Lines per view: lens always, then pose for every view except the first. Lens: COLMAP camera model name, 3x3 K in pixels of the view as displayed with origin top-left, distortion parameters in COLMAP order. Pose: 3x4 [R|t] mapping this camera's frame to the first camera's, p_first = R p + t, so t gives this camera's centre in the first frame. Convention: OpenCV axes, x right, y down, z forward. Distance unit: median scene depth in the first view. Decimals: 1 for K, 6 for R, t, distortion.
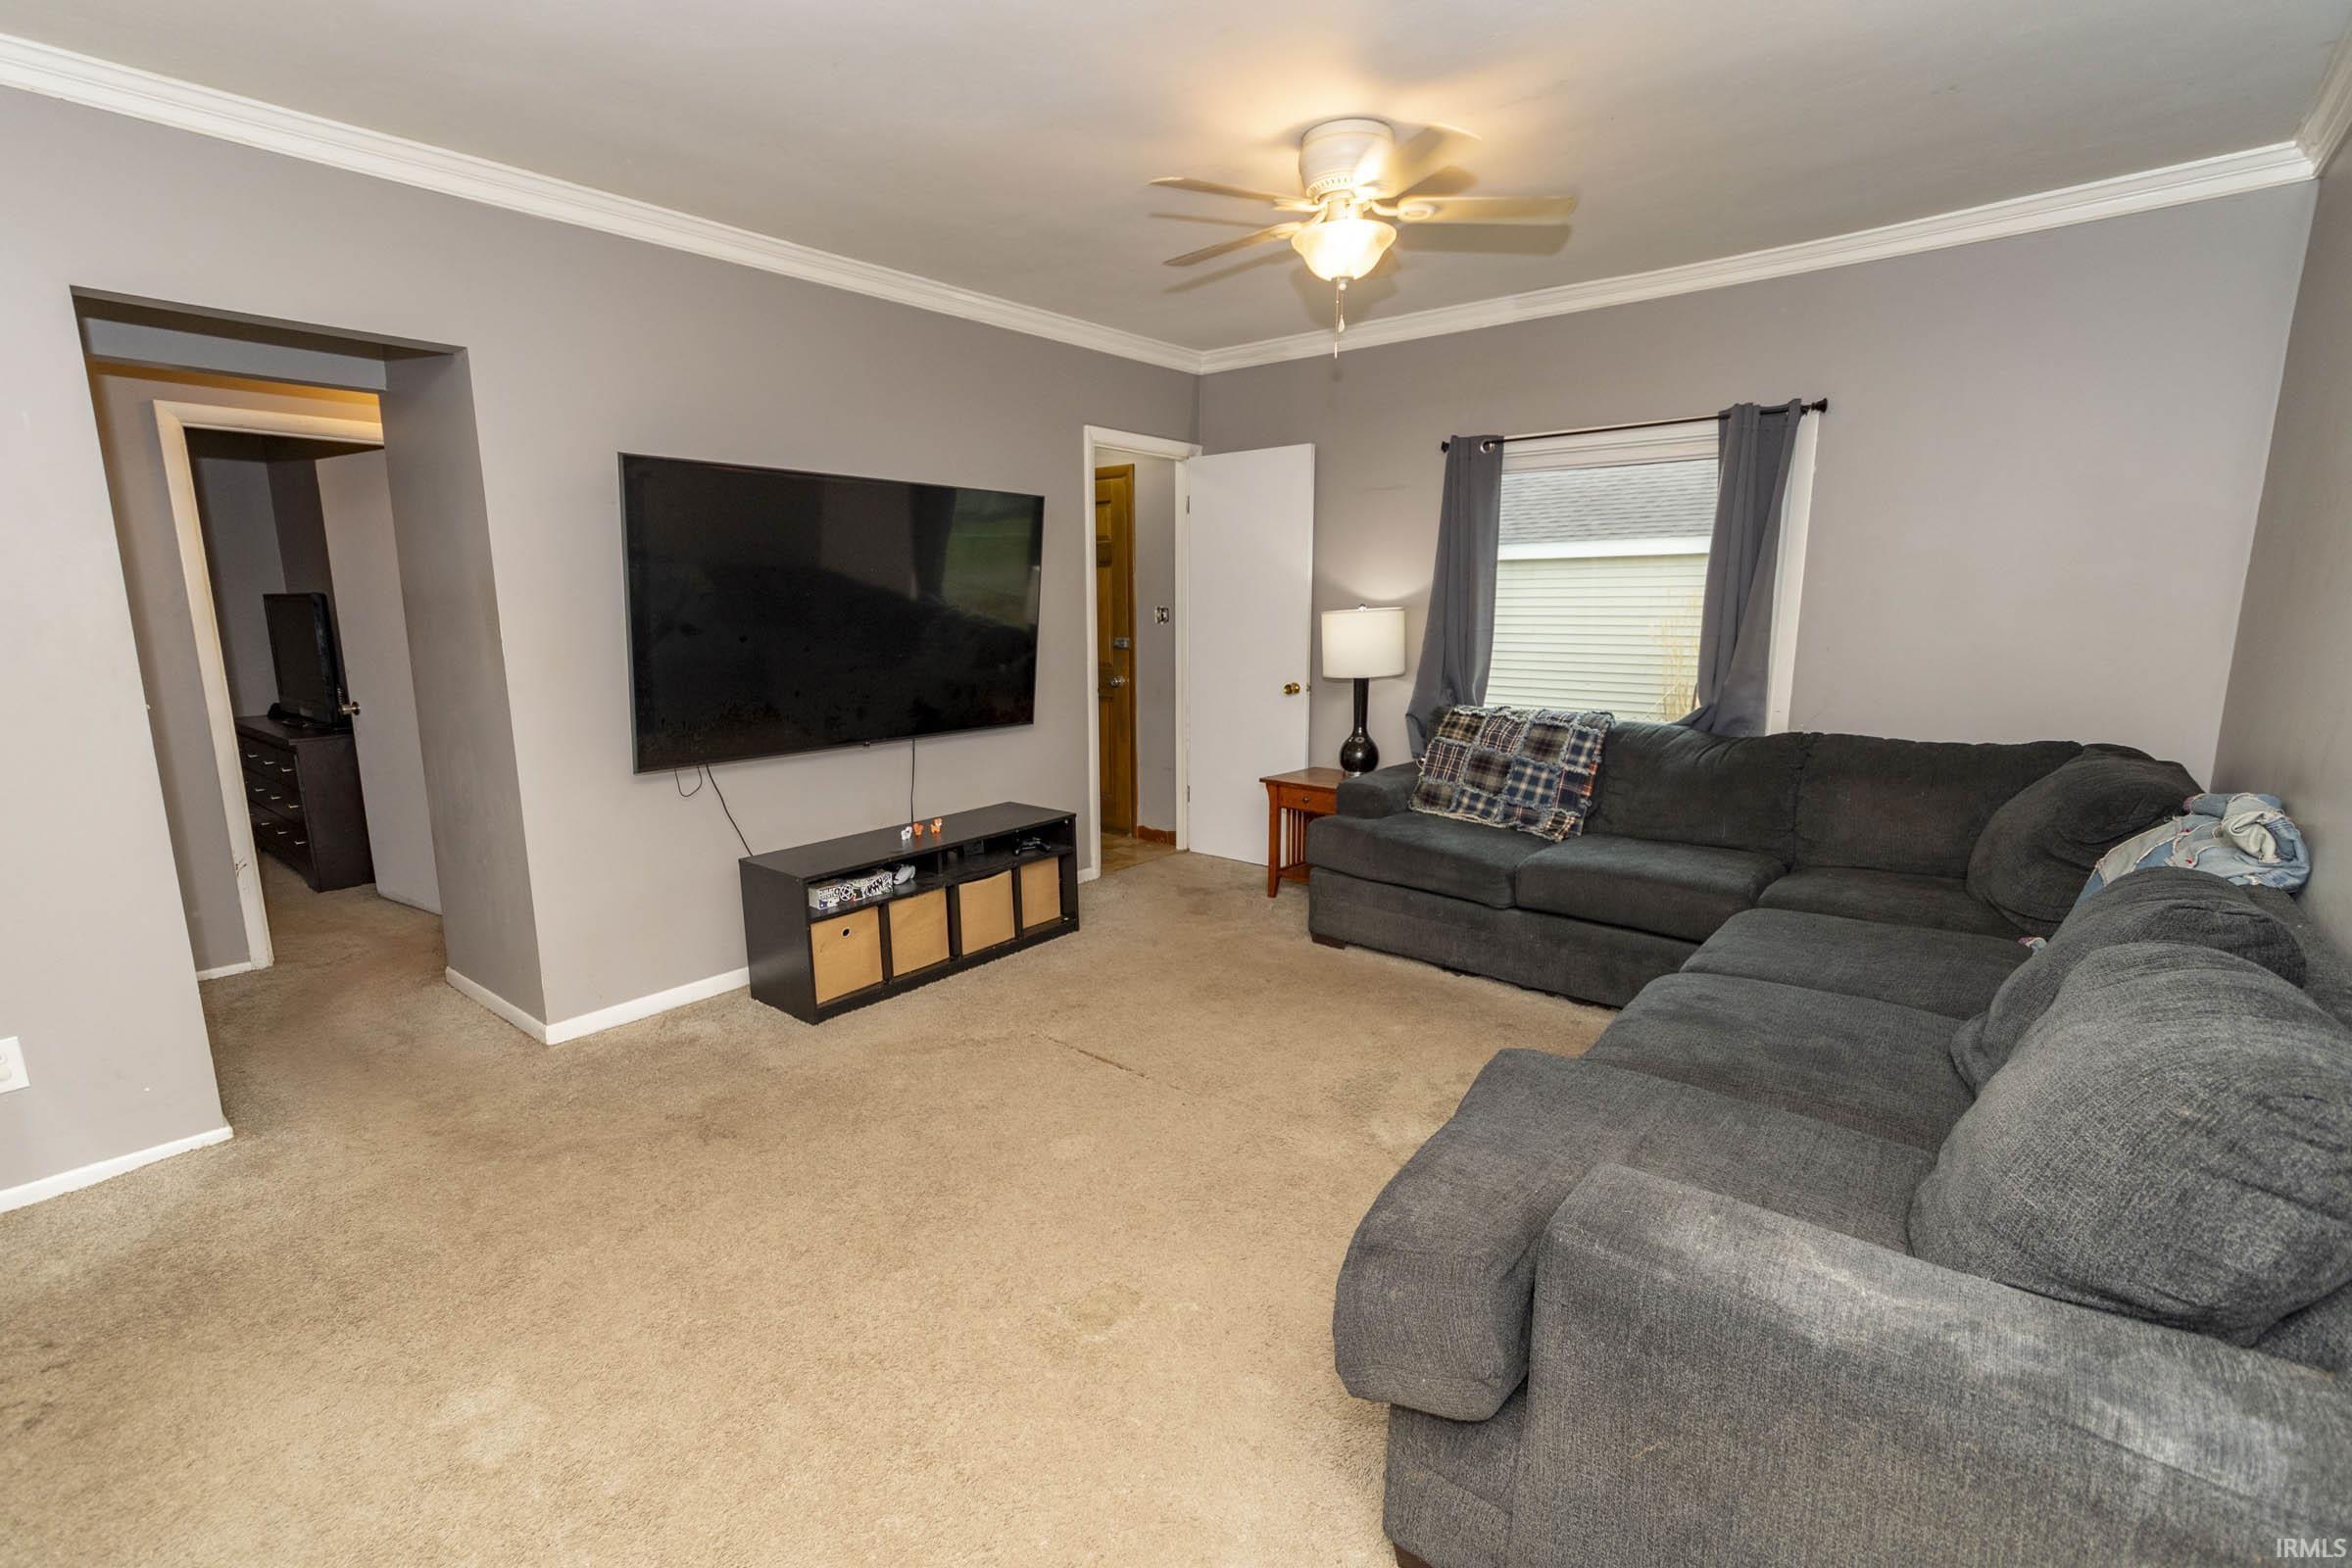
lens RADIAL K [[1033.9, 0, 1164.7], [0, 1033.9, 803.4], [0, 0, 1]] dist [-0.001039, 0.000001]
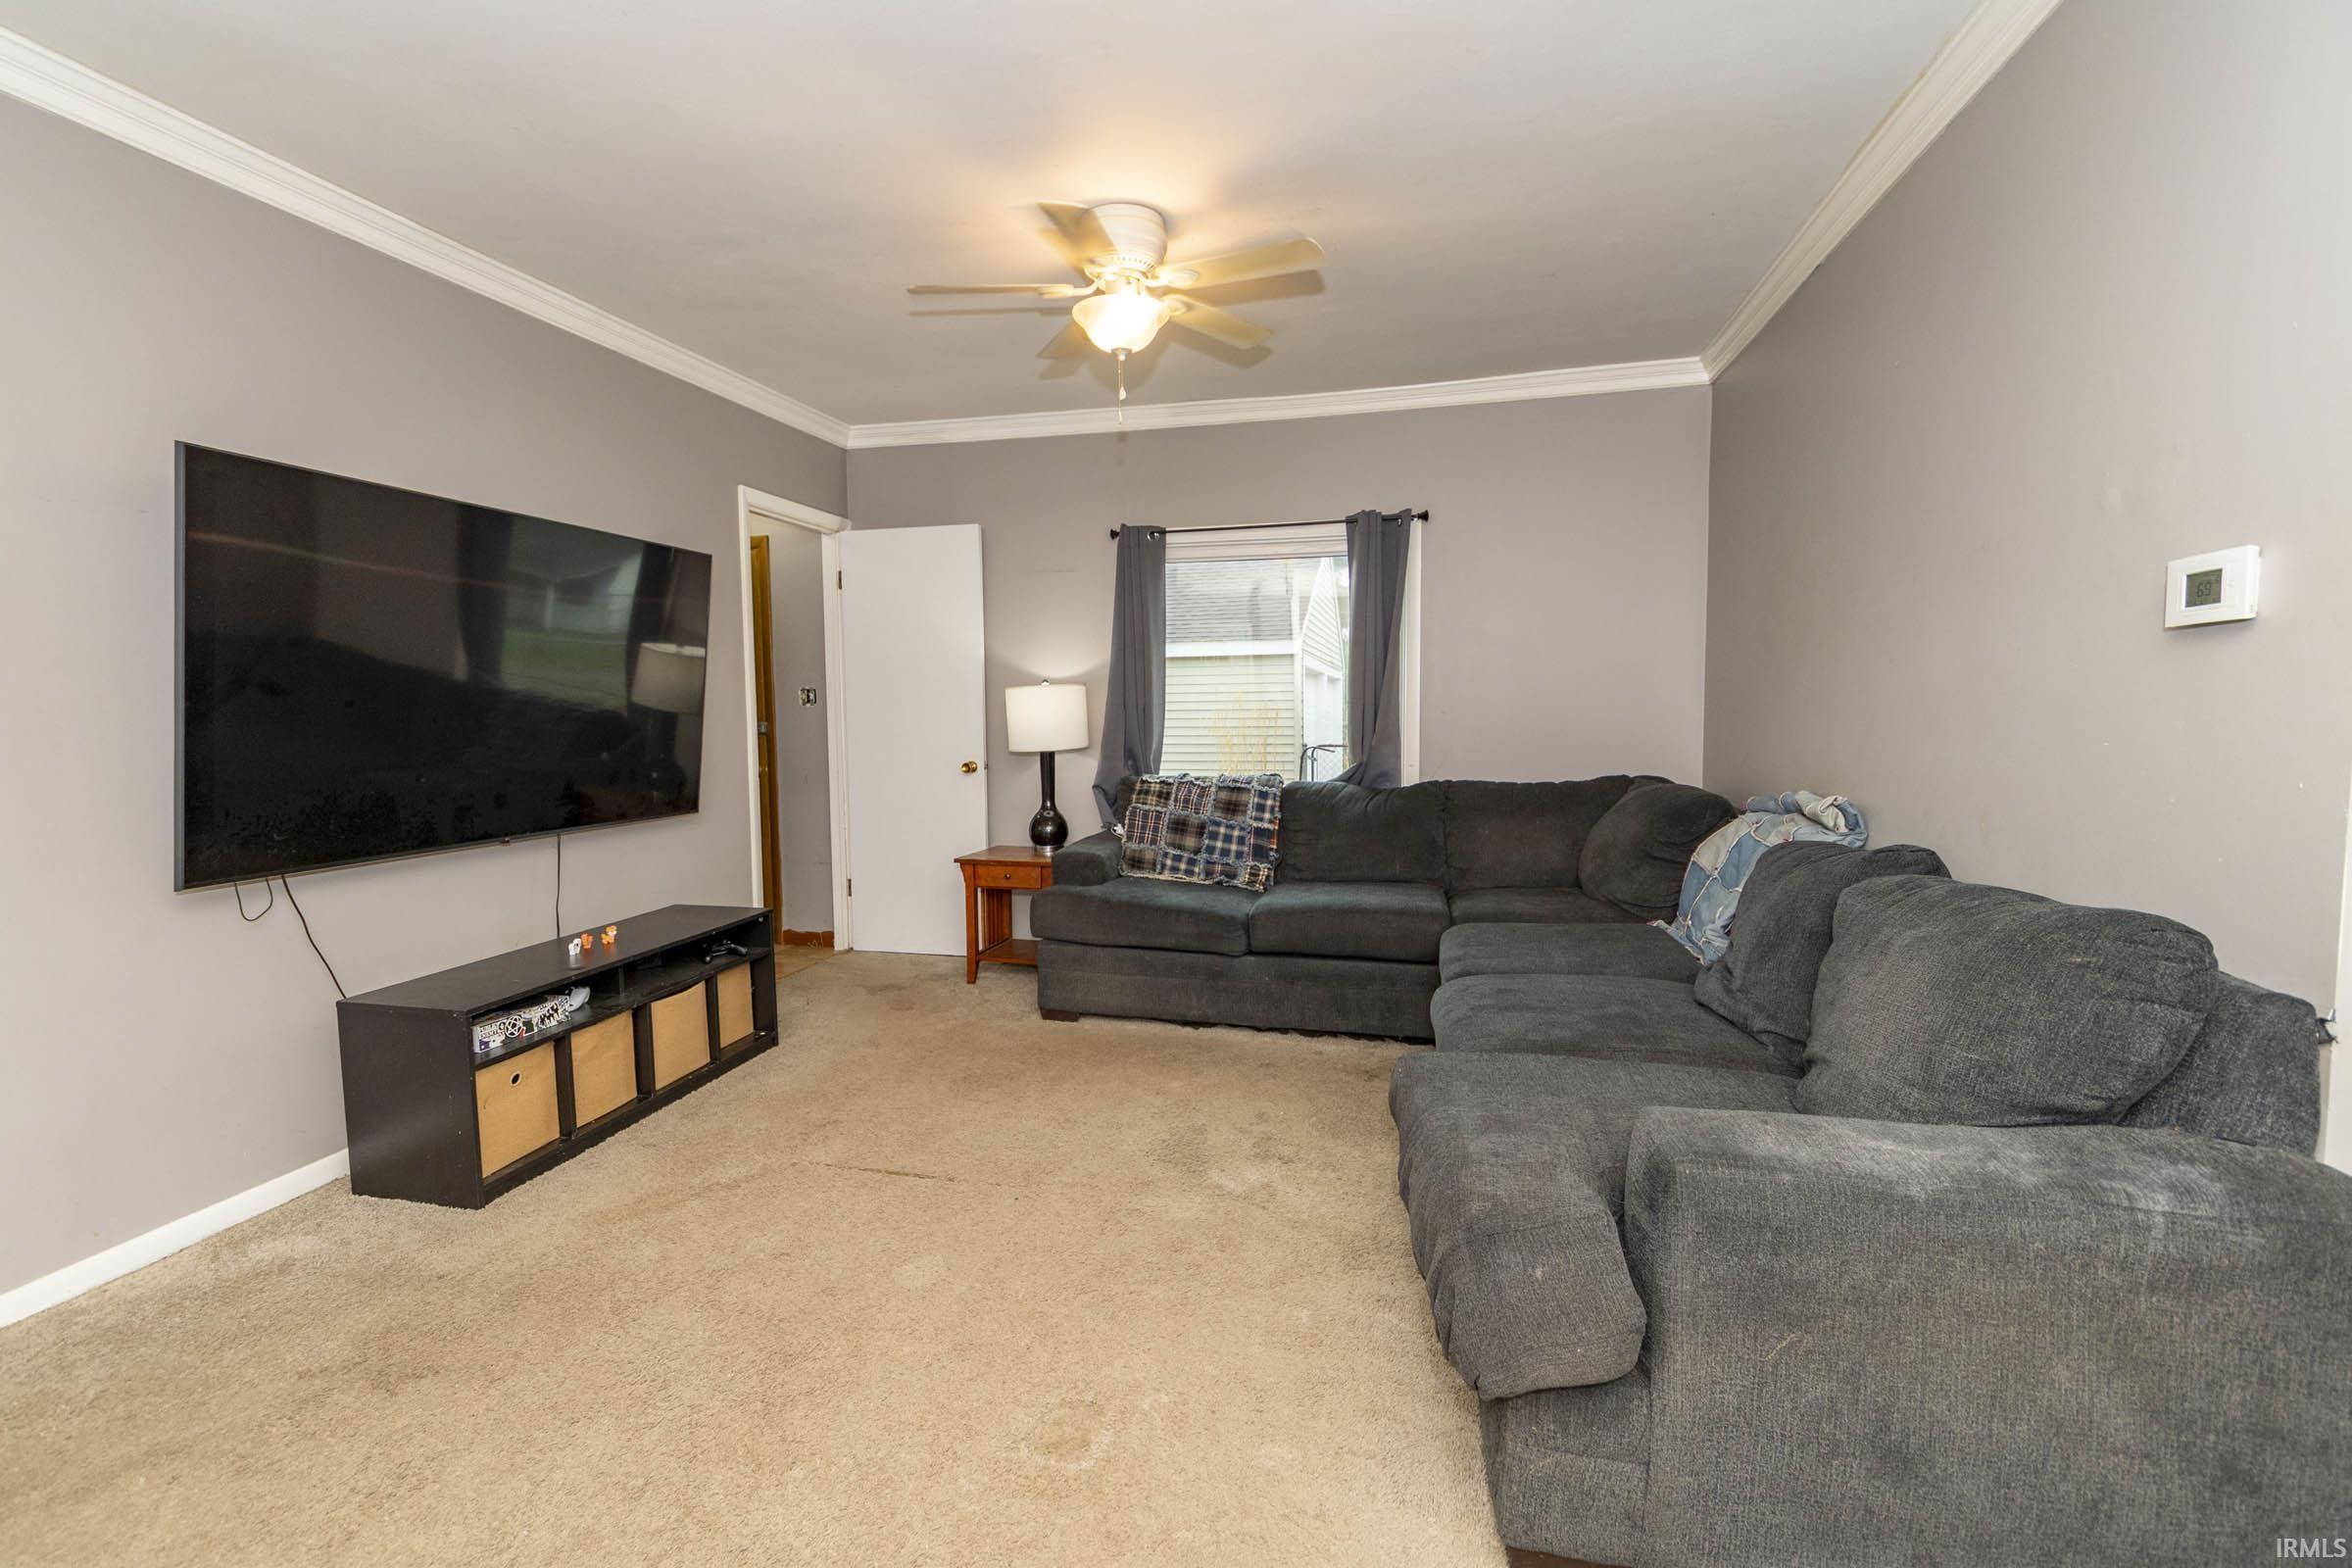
lens RADIAL K [[1033.9, 0, 1159.9], [0, 1033.9, 793.7], [0, 0, 1]] dist [-0.001039, 0.000001]
pose [[0.898709, -0.041456, 0.436581, -0.200783], [0.090136, 0.991729, -0.091374, 0.027226], [-0.429182, 0.121470, 0.895013, 0.075844]]
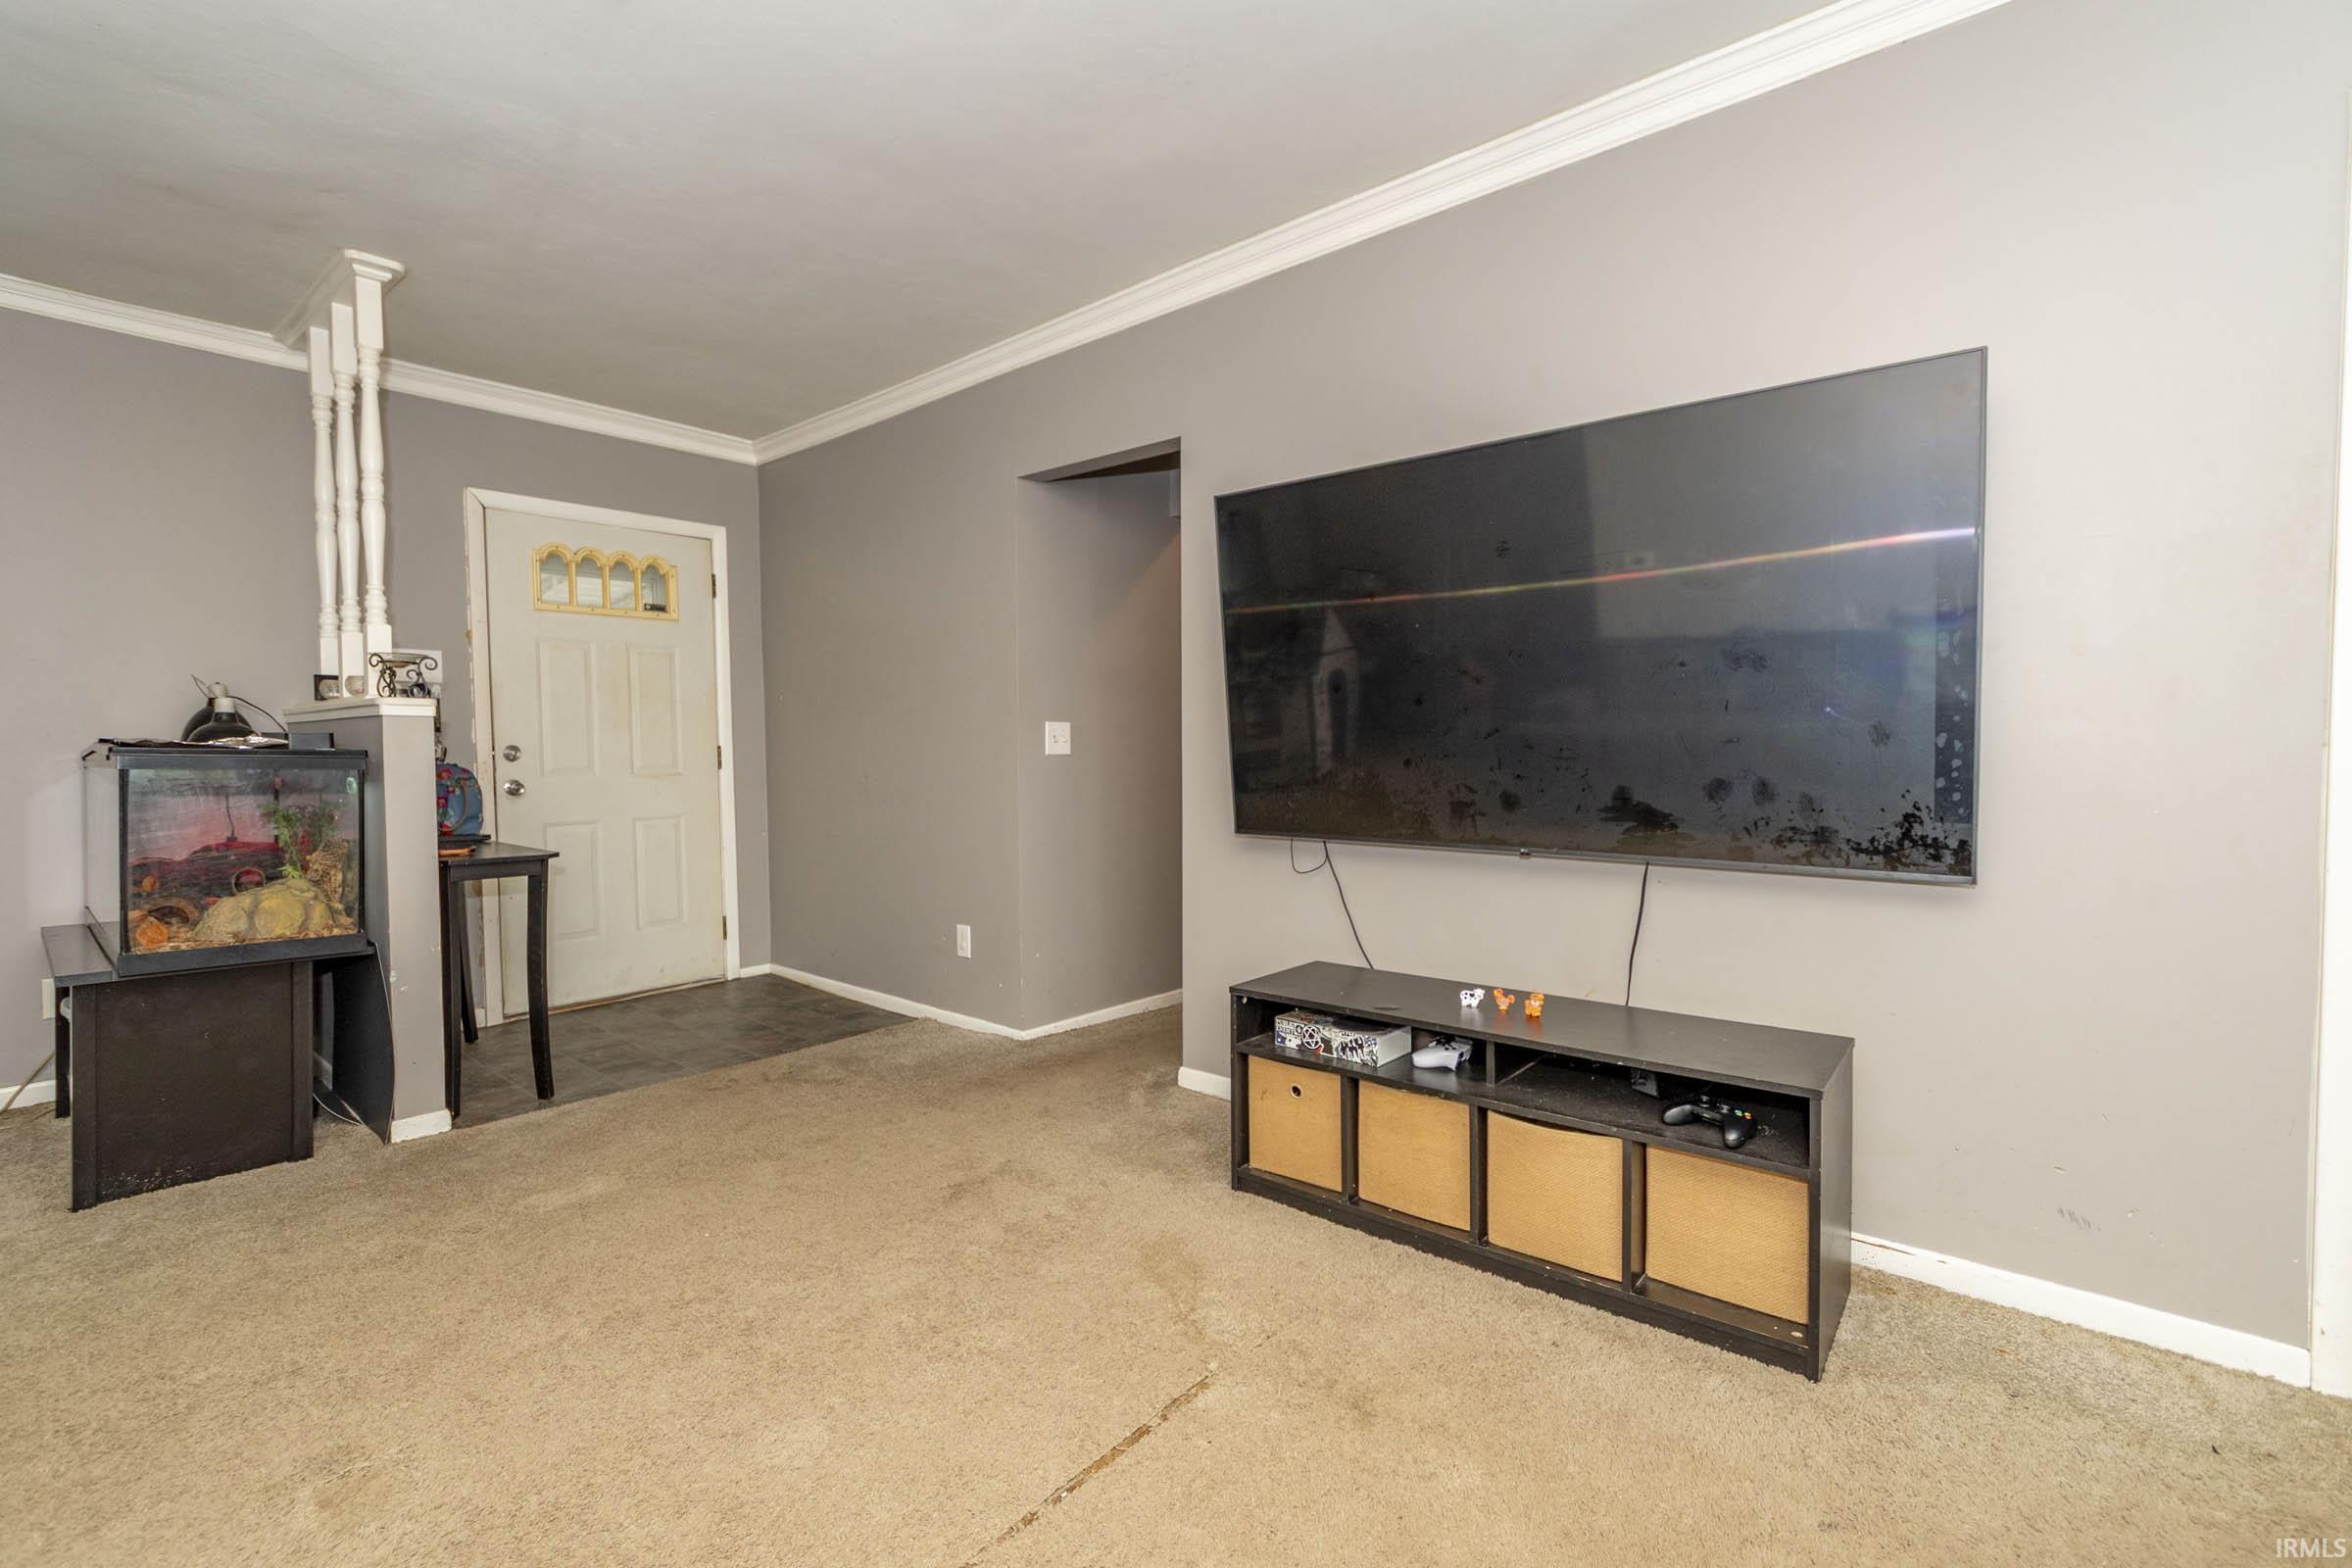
lens RADIAL K [[1033.9, 0, 1158.1], [0, 1033.9, 772.1], [0, 0, 1]] dist [-0.001039, 0.000001]
pose [[-0.009915, 0.033583, -0.999387, 0.385697], [-0.187210, 0.981702, 0.034846, -0.094724], [0.982270, 0.187441, -0.003447, 0.854024]]
